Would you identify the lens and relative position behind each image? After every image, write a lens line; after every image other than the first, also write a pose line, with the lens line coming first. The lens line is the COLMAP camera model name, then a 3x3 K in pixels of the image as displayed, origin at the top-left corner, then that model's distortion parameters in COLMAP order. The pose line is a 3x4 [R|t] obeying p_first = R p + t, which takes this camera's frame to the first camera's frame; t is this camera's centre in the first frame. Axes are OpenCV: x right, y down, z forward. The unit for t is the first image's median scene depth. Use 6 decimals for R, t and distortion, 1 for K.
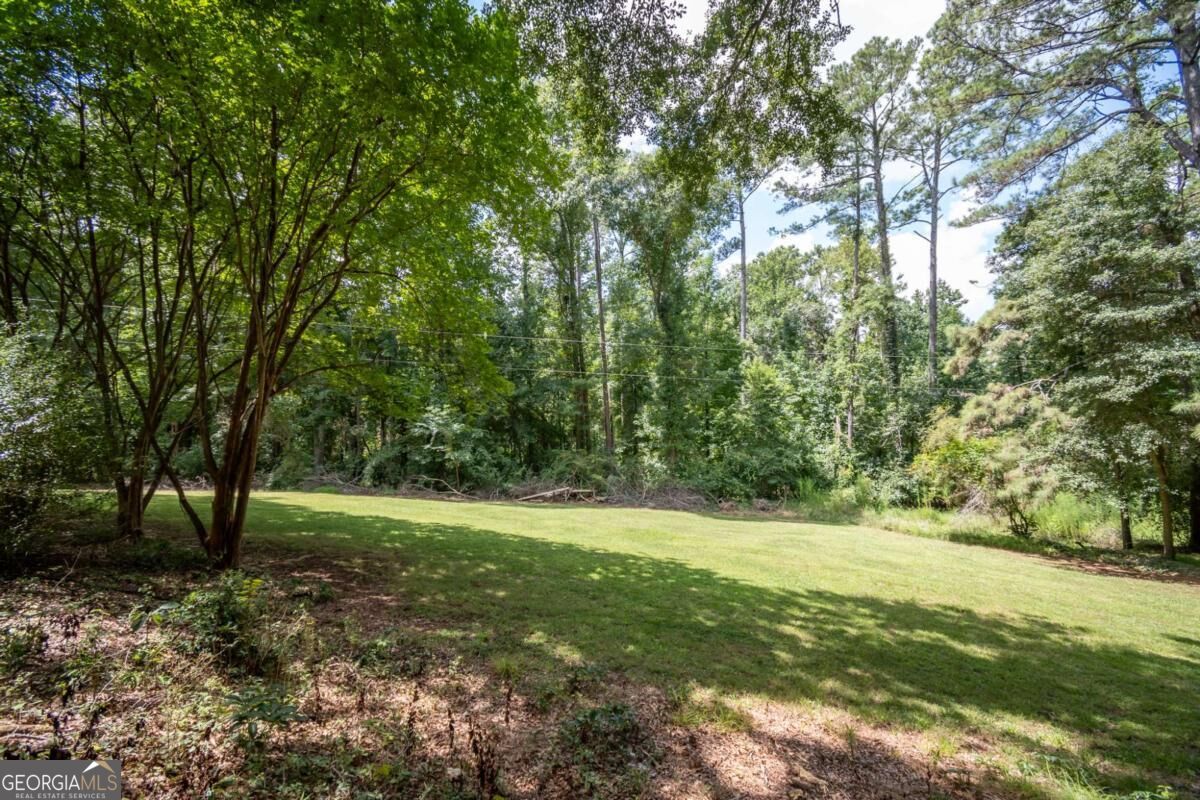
lens RADIAL K [[539.7, 0, 609.5], [0, 539.7, 402.0], [0, 0, 1]] dist [0.017532, -0.005687]
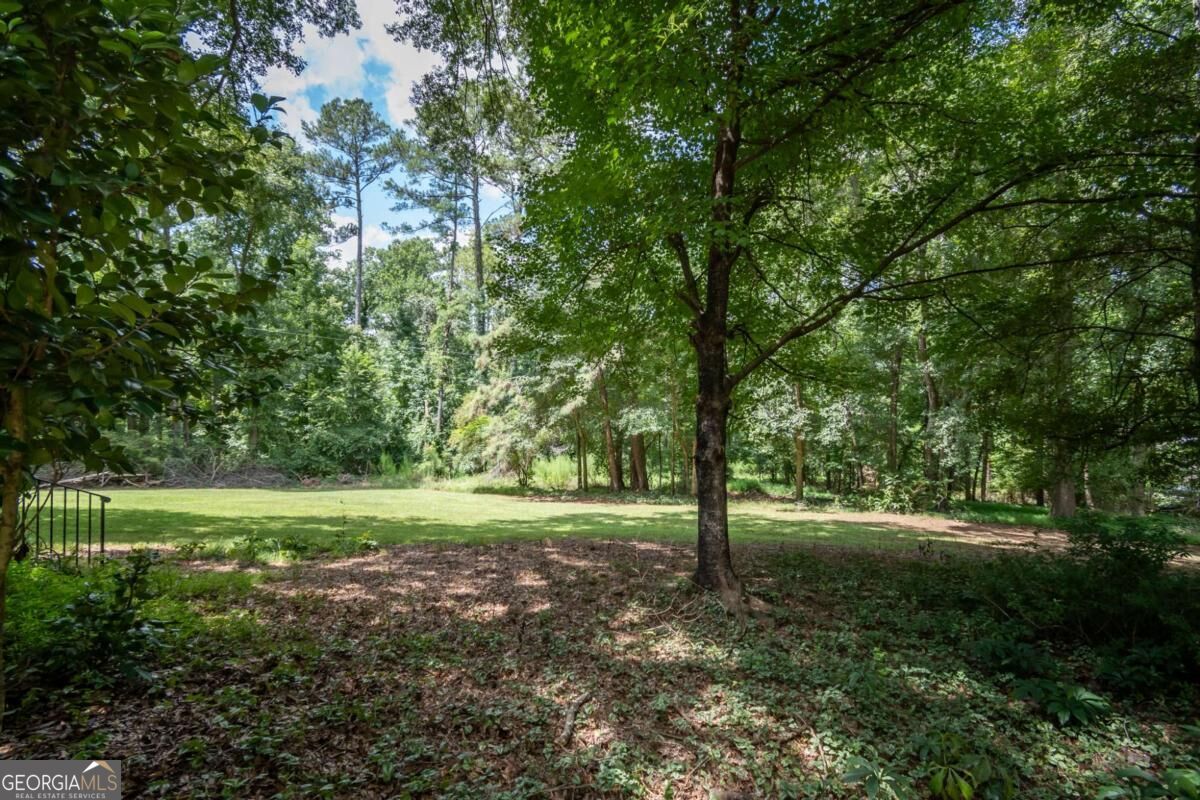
lens RADIAL K [[539.7, 0, 588.0], [0, 539.7, 403.9], [0, 0, 1]] dist [0.017532, -0.005687]
pose [[0.834288, 0.019676, 0.550978, 0.067899], [-0.035767, 0.999189, 0.018477, -0.000481], [-0.550168, -0.035122, 0.834315, -0.150238]]
